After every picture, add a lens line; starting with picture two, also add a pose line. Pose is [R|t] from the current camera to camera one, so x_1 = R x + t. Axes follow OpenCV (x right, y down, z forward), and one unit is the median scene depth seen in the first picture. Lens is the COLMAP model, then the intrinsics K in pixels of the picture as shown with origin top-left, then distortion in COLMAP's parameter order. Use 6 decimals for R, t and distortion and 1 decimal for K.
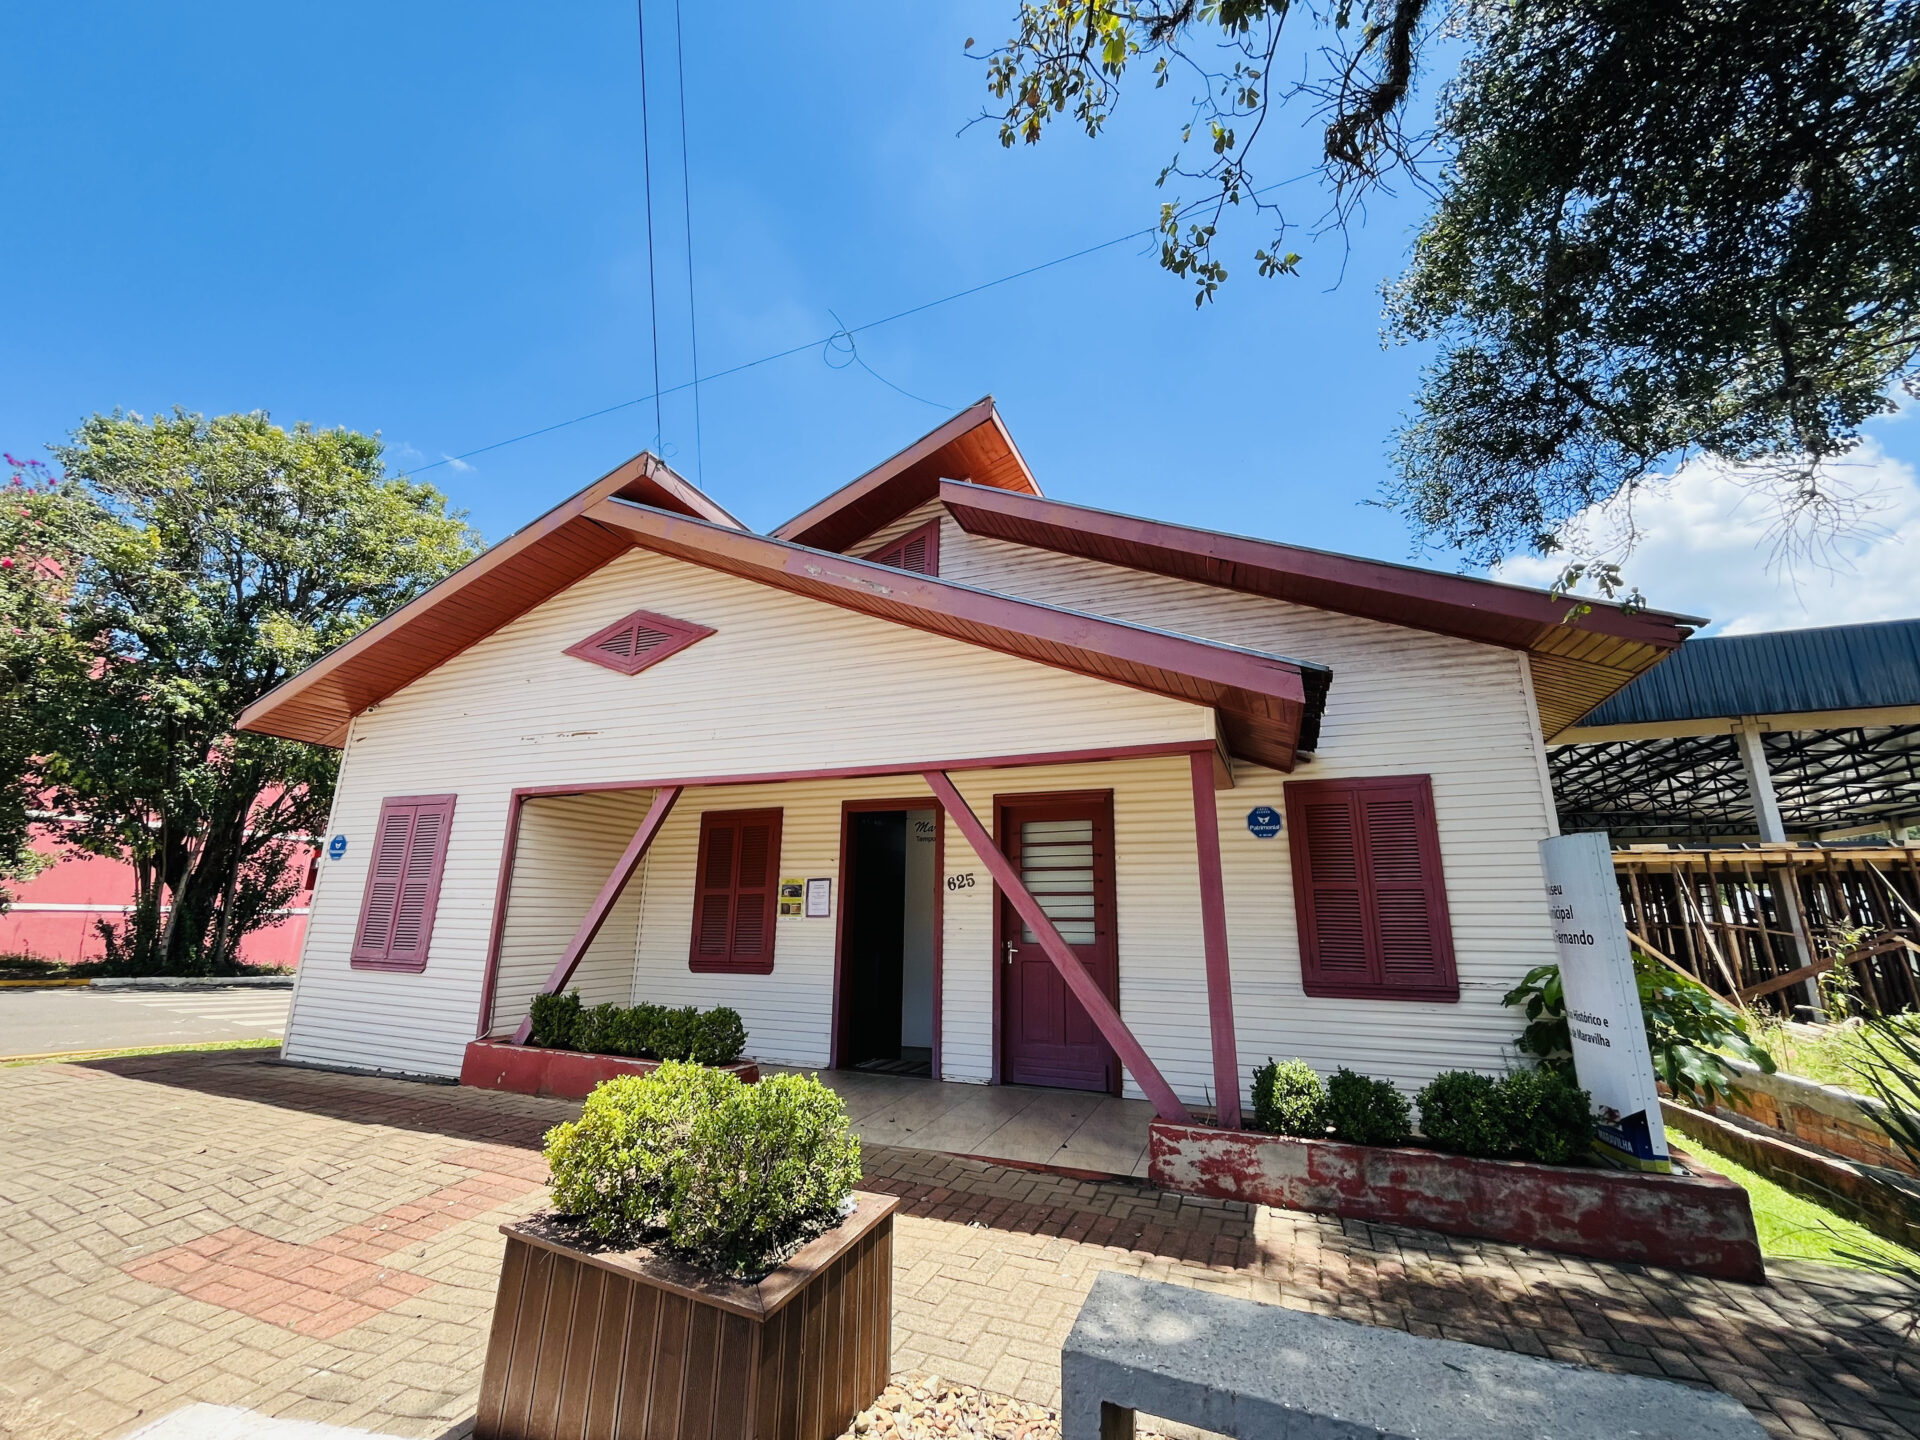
lens RADIAL K [[787.5, 0, 956.3], [0, 787.5, 723.0], [0, 0, 1]] dist [-0.000803, 0.000004]
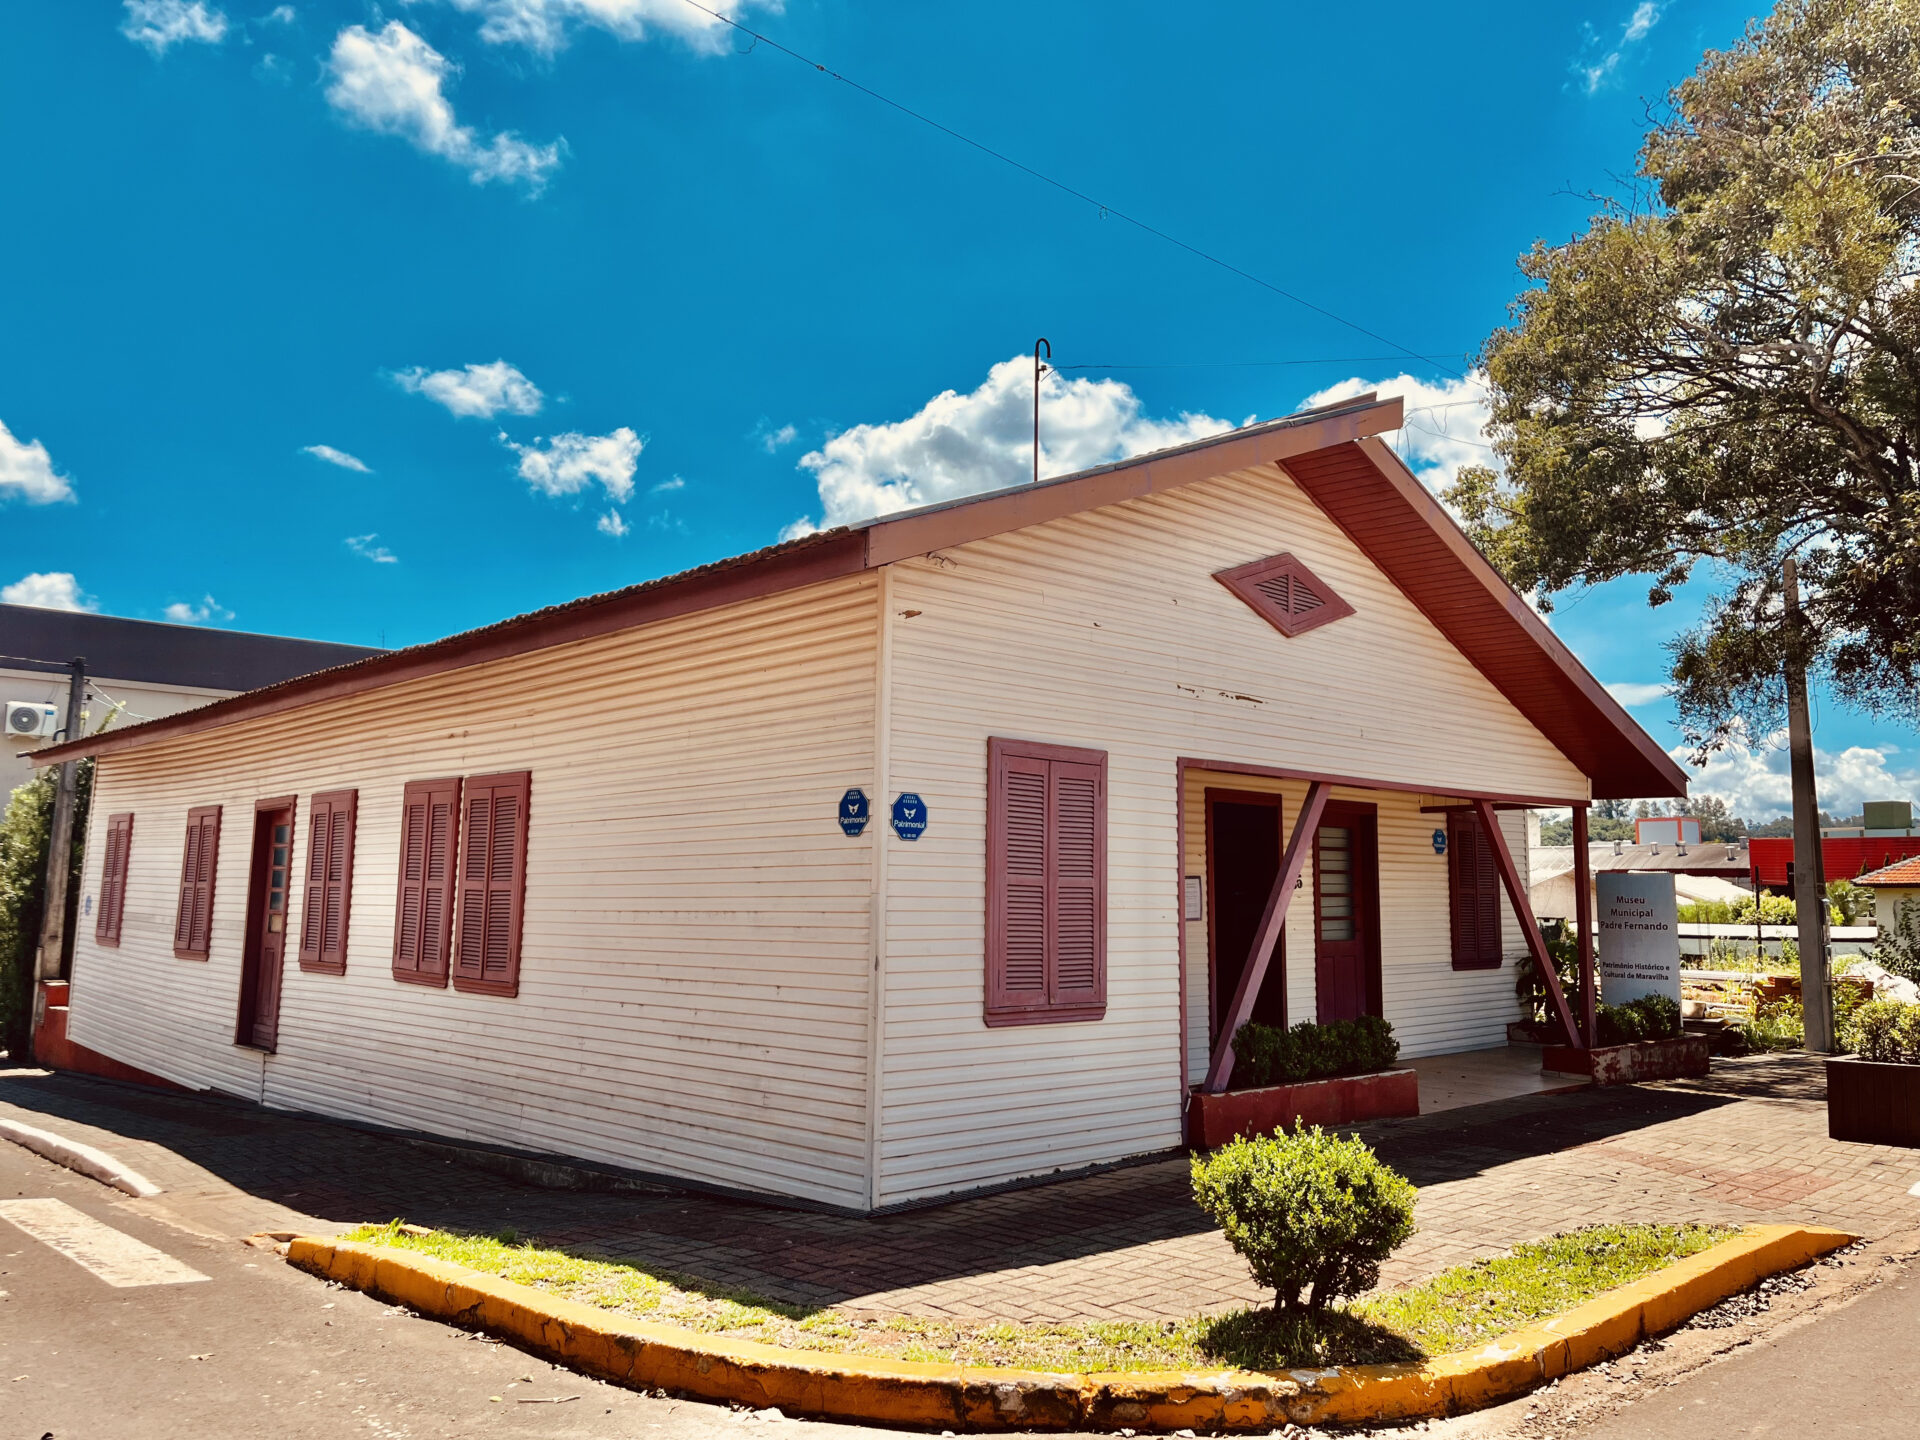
lens RADIAL K [[1491.8, 0, 958.6], [0, 1491.8, 709.4], [0, 0, 1]] dist [0.003098, -0.013248]
pose [[0.418029, 0.101597, 0.902735, -1.880543], [-0.228223, 0.973601, -0.003890, 0.092328], [-0.879299, -0.204399, 0.430180, 0.606354]]
